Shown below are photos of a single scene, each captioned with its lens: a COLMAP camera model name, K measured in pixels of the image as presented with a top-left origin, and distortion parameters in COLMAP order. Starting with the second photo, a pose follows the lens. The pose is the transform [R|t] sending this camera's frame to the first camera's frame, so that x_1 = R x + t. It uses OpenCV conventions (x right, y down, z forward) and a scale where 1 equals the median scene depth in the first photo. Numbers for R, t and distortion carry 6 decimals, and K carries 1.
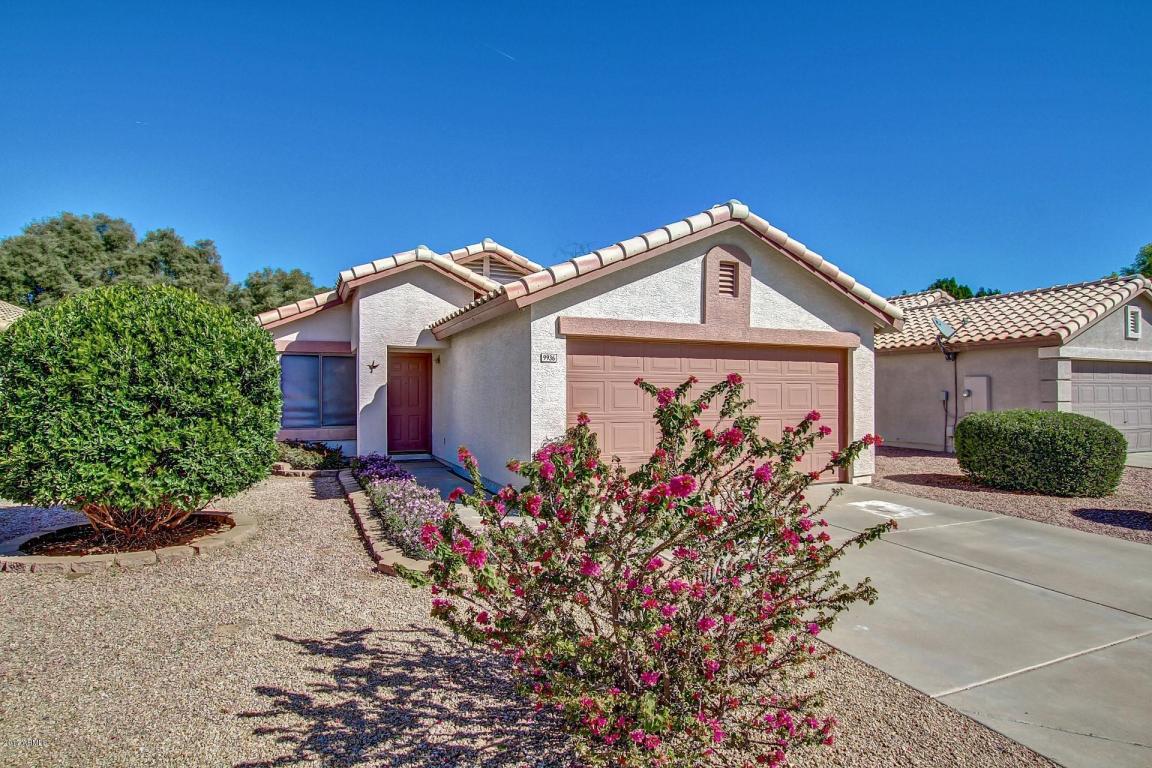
lens RADIAL K [[628.2, 0, 577.4], [0, 628.2, 381.1], [0, 0, 1]] dist [-0.007719, 0.000947]
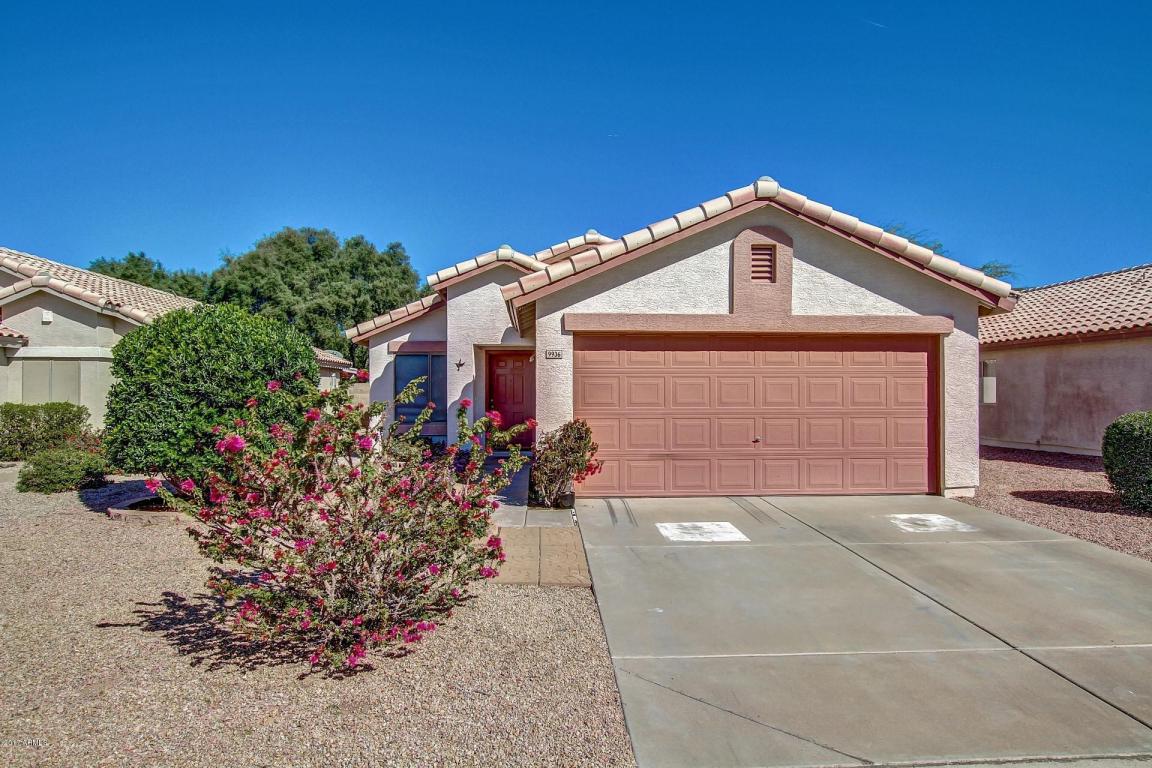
lens RADIAL K [[727.7, 0, 576.7], [0, 727.7, 380.9], [0, 0, 1]] dist [0.008356, -0.000005]
pose [[0.938654, -0.007648, -0.344775, 0.339617], [0.009067, 0.999956, 0.002503, 0.003234], [0.344740, -0.005476, 0.938682, -0.087515]]
